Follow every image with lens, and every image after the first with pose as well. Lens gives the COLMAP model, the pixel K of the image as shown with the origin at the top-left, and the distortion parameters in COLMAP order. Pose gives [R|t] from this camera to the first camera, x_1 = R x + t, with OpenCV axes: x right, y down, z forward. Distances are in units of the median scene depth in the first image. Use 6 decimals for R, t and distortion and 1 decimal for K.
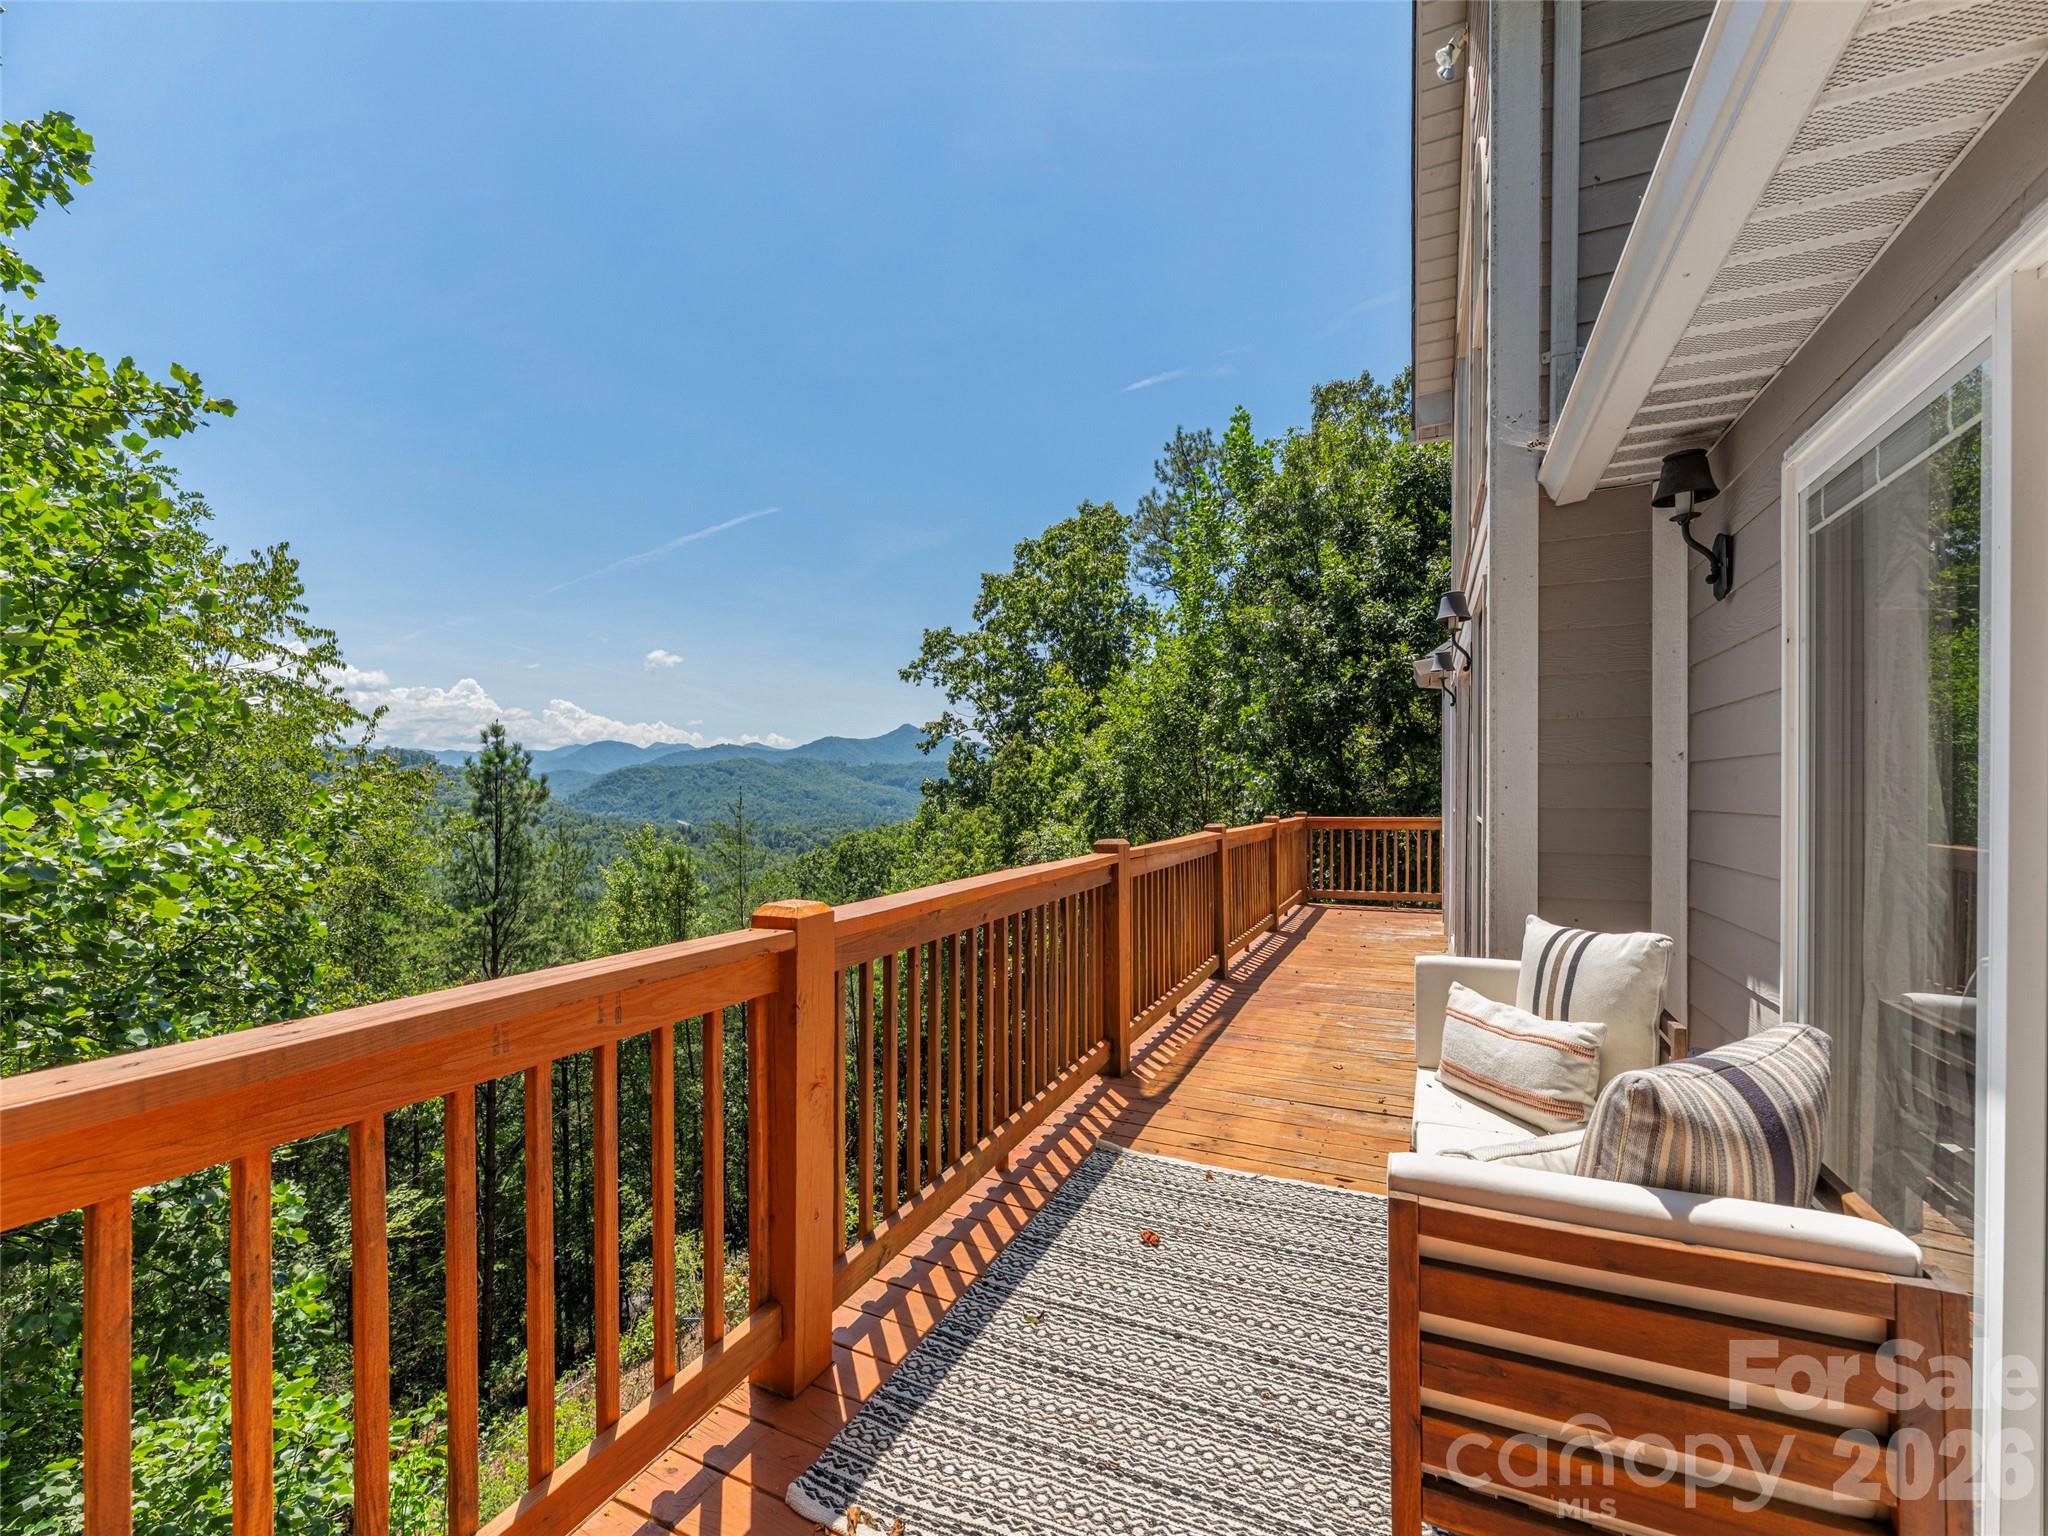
lens RADIAL K [[882.1, 0, 1031.9], [0, 882.1, 796.9], [0, 0, 1]] dist [0.014627, 0.000277]
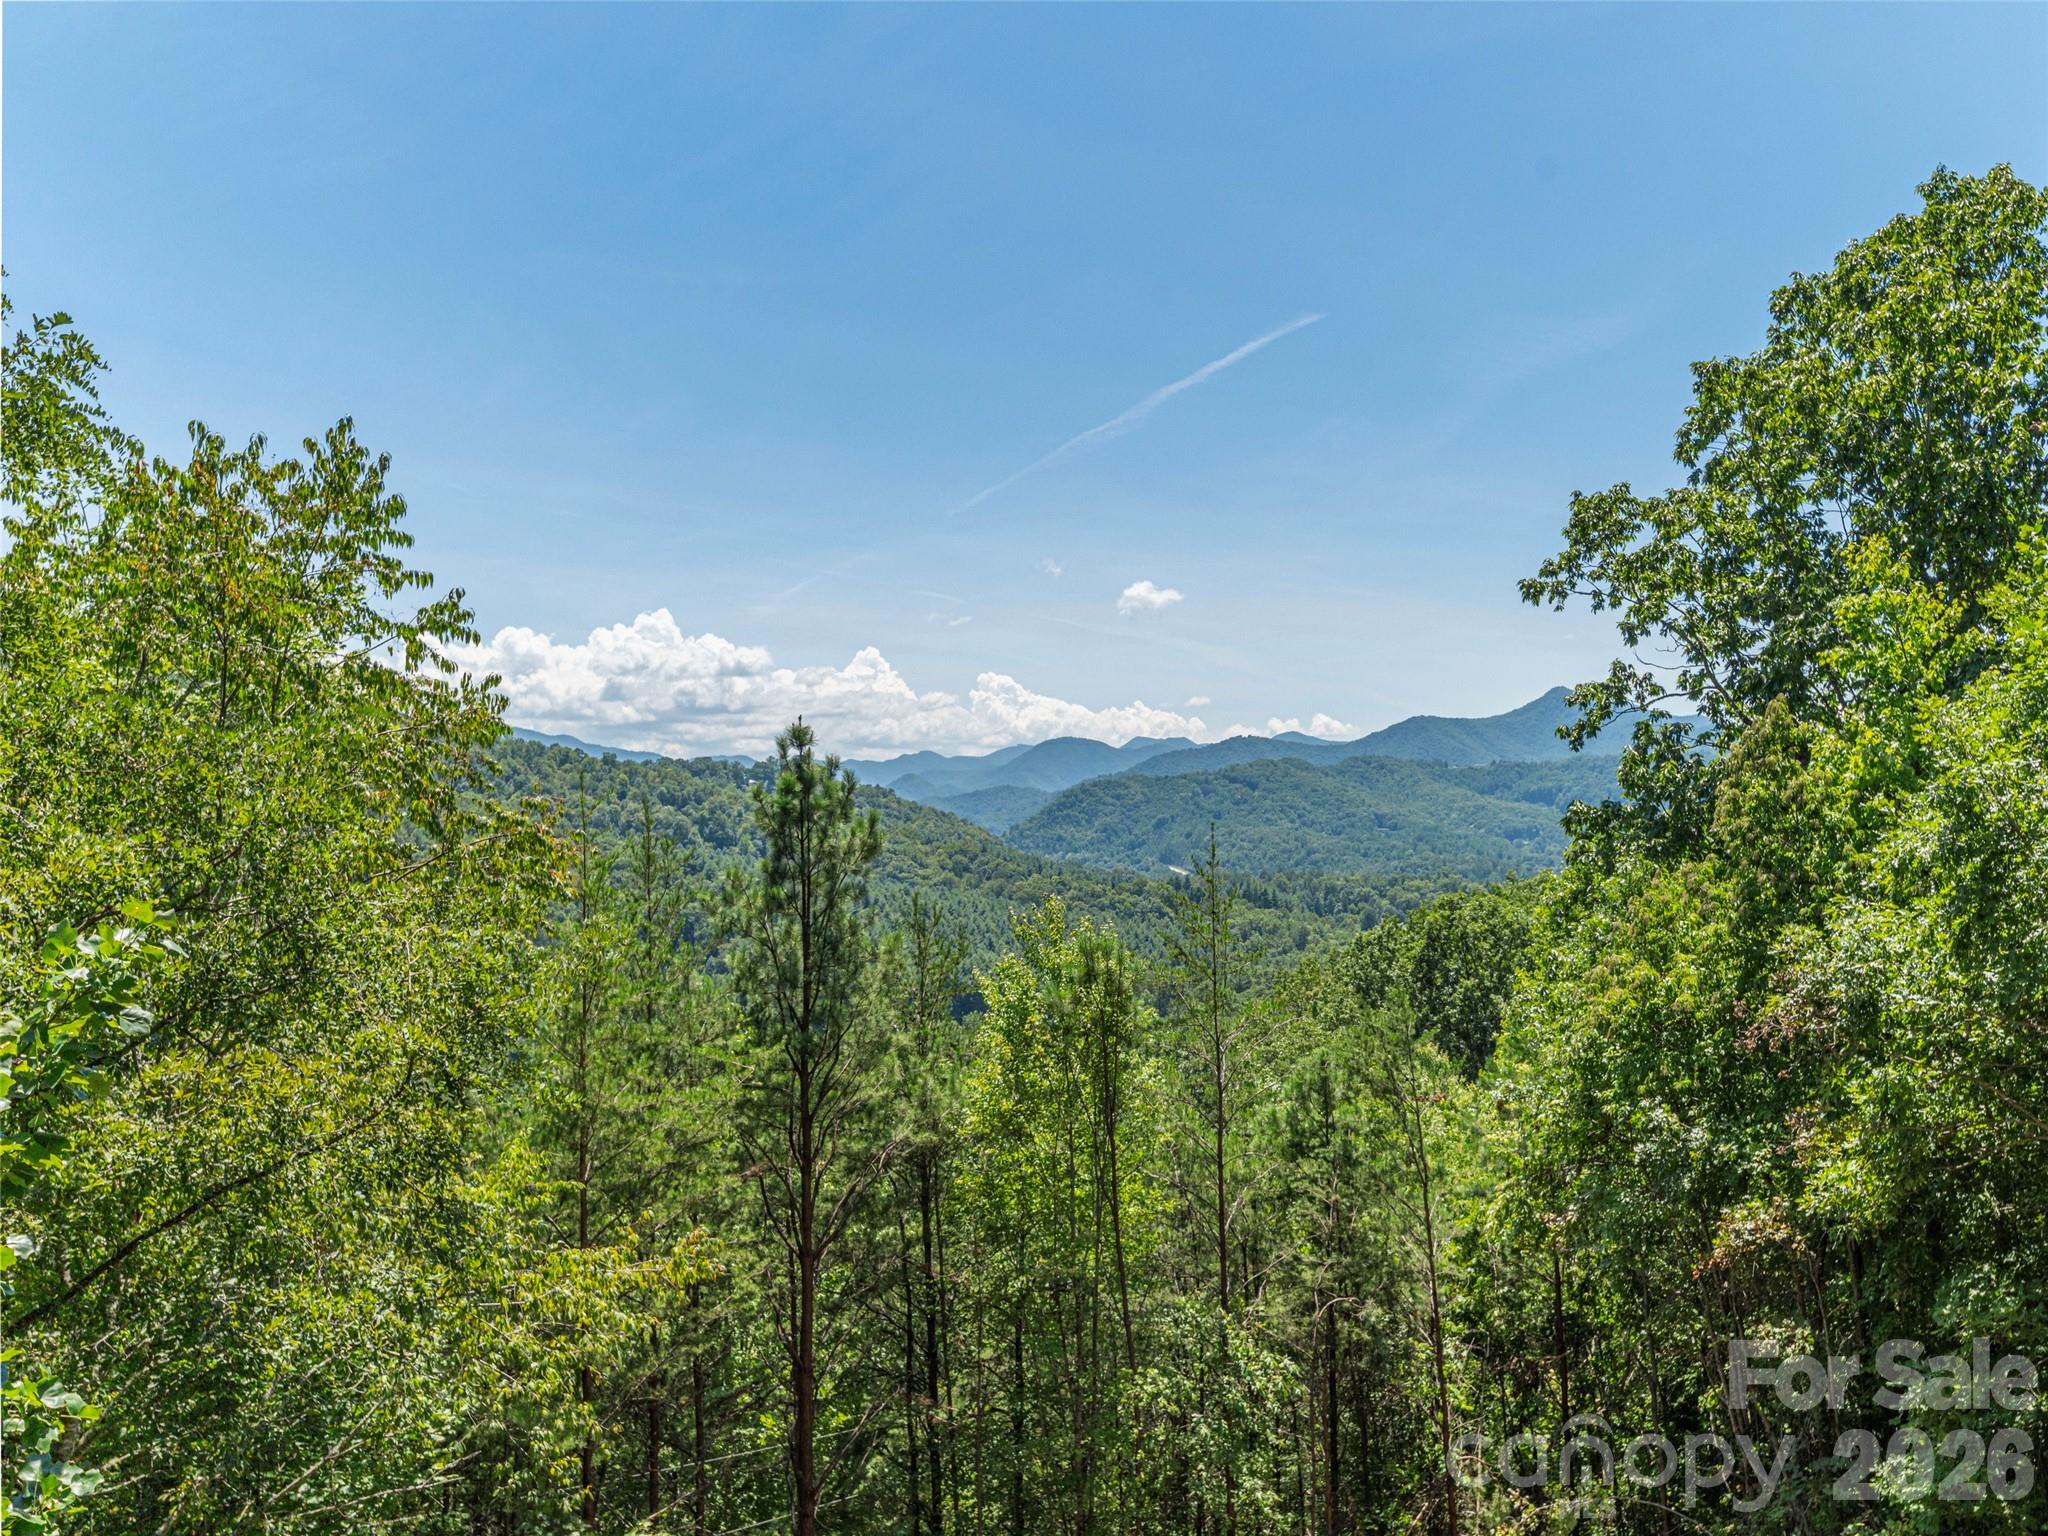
lens RADIAL K [[1590.5, 0, 1140.3], [0, 1590.5, 885.0], [0, 0, 1]] dist [-0.008331, -0.013421]
pose [[0.921272, 0.001233, -0.388917, 0.000296], [0.013858, 0.999256, 0.035996, -0.009874], [0.388672, -0.038552, 0.920569, 0.107124]]
